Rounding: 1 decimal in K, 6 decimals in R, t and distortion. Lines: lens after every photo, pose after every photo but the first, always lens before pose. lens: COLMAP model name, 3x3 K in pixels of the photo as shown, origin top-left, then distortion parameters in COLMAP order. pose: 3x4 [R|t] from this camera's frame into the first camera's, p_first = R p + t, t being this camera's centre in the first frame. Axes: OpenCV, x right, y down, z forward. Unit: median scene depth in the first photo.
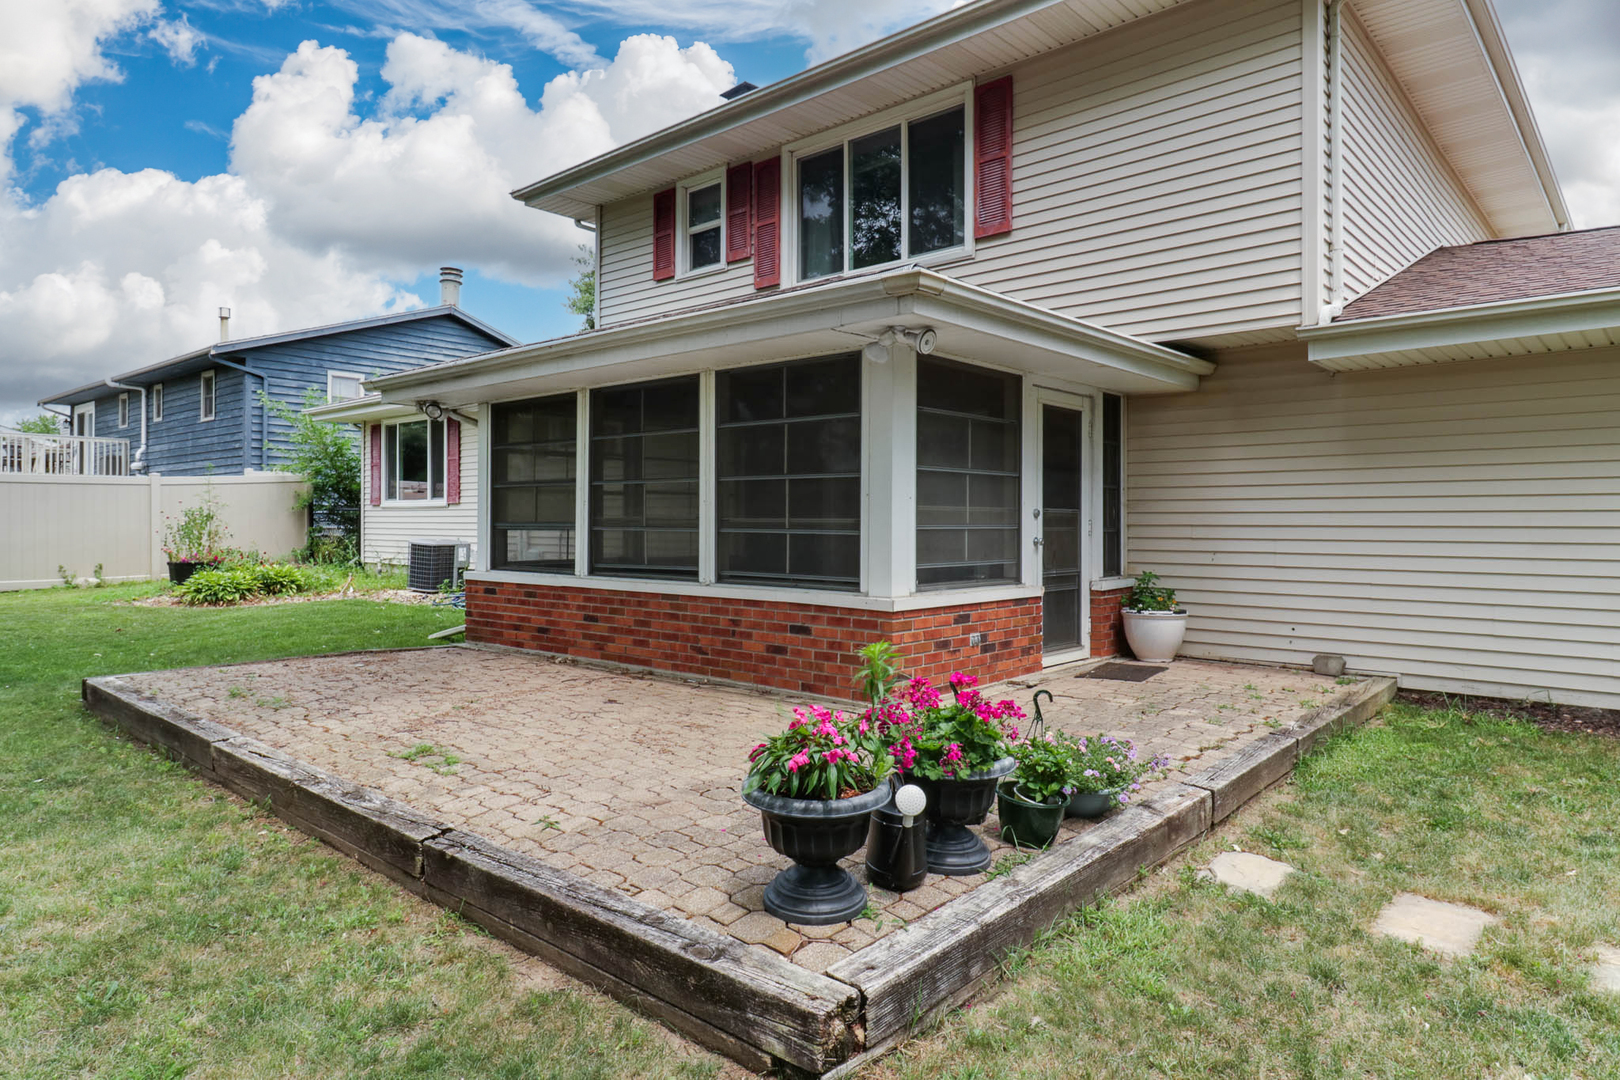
lens RADIAL K [[950.9, 0, 840.4], [0, 950.9, 504.3], [0, 0, 1]] dist [-0.001492, -0.000359]
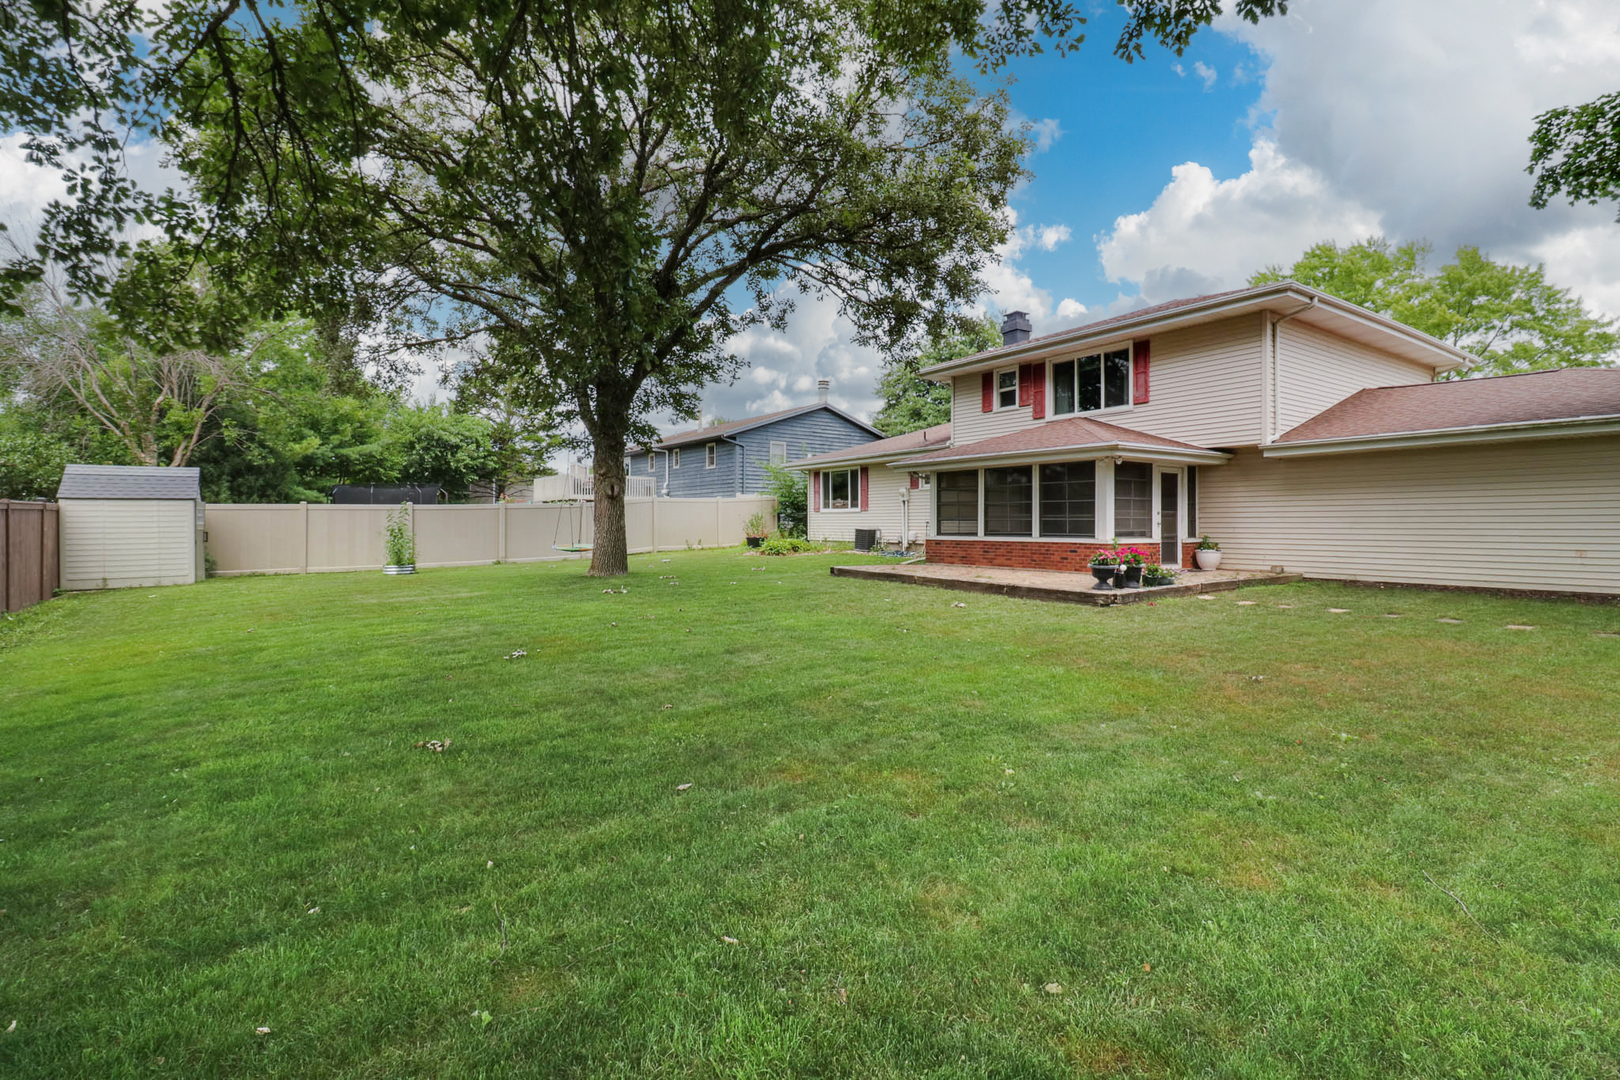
lens RADIAL K [[754.1, 0, 831.8], [0, 754.1, 518.1], [0, 0, 1]] dist [0.001658, -0.005351]
pose [[0.972877, -0.003627, -0.231296, -0.175874], [0.006191, 0.999927, 0.010360, -0.002700], [0.231241, -0.011511, 0.972828, -1.133516]]
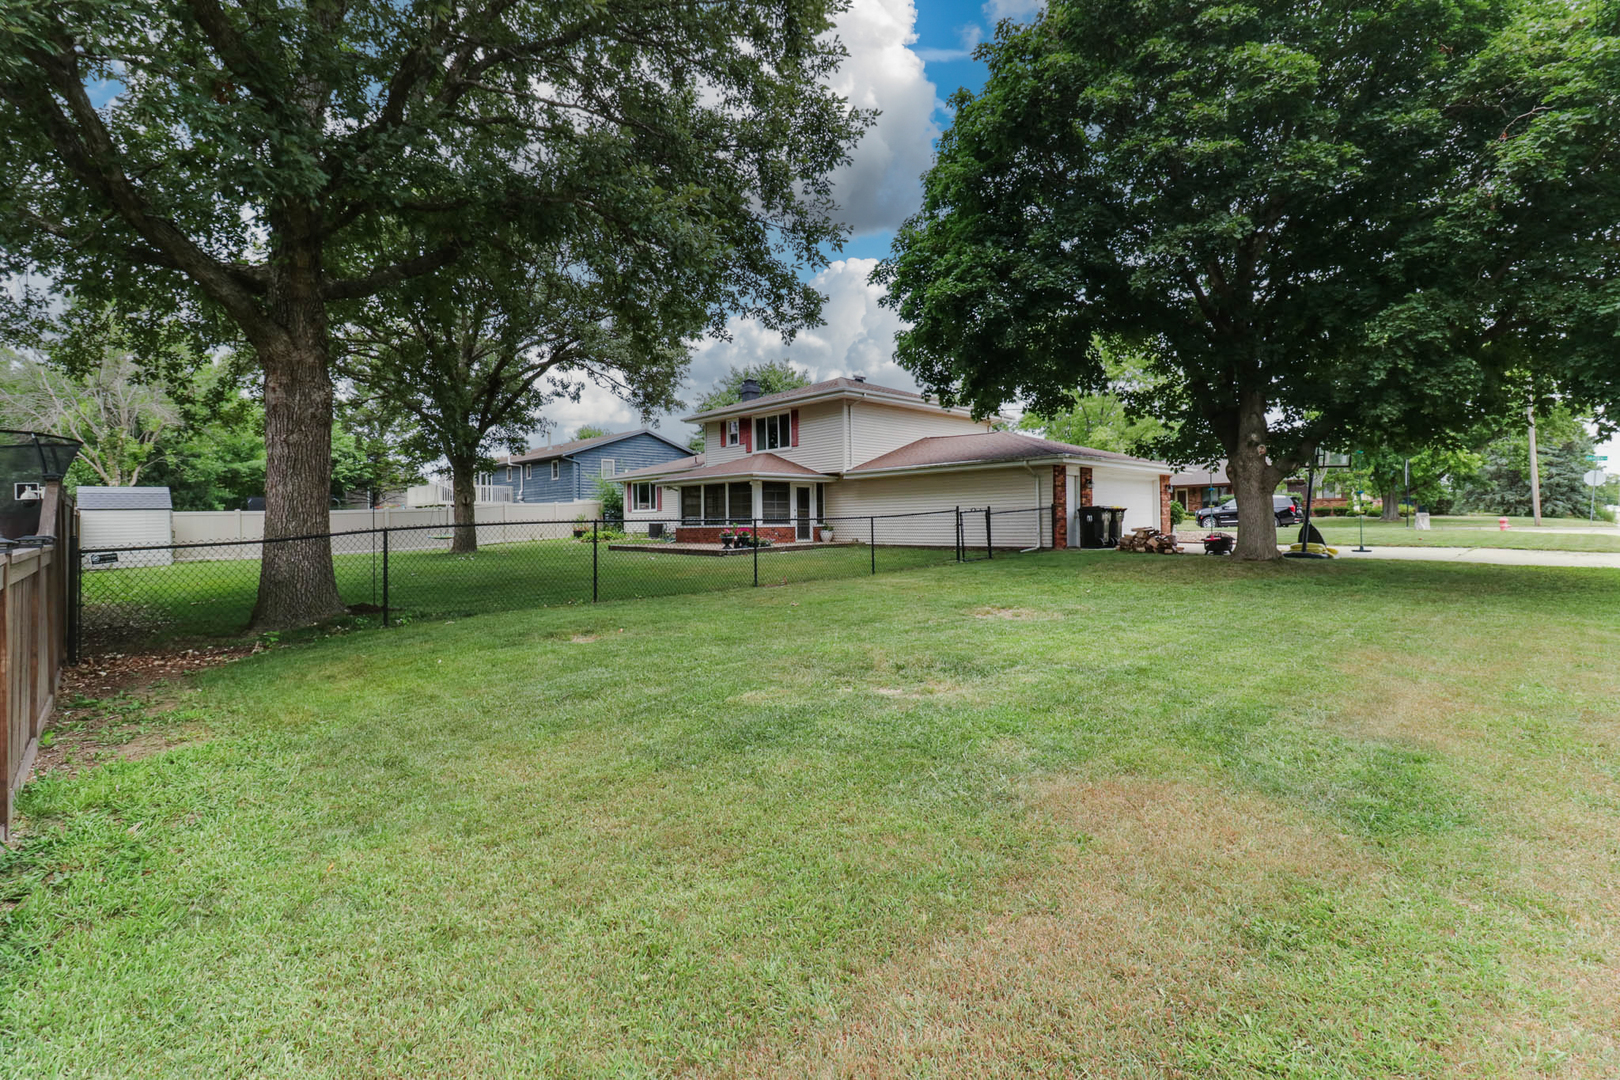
lens RADIAL K [[754.1, 0, 845.5], [0, 754.1, 512.5], [0, 0, 1]] dist [0.001658, -0.005351]
pose [[0.997065, -0.018364, -0.074330, 0.639945], [0.018846, 0.999806, 0.005786, 0.004309], [0.074209, -0.007170, 0.997217, -2.401208]]
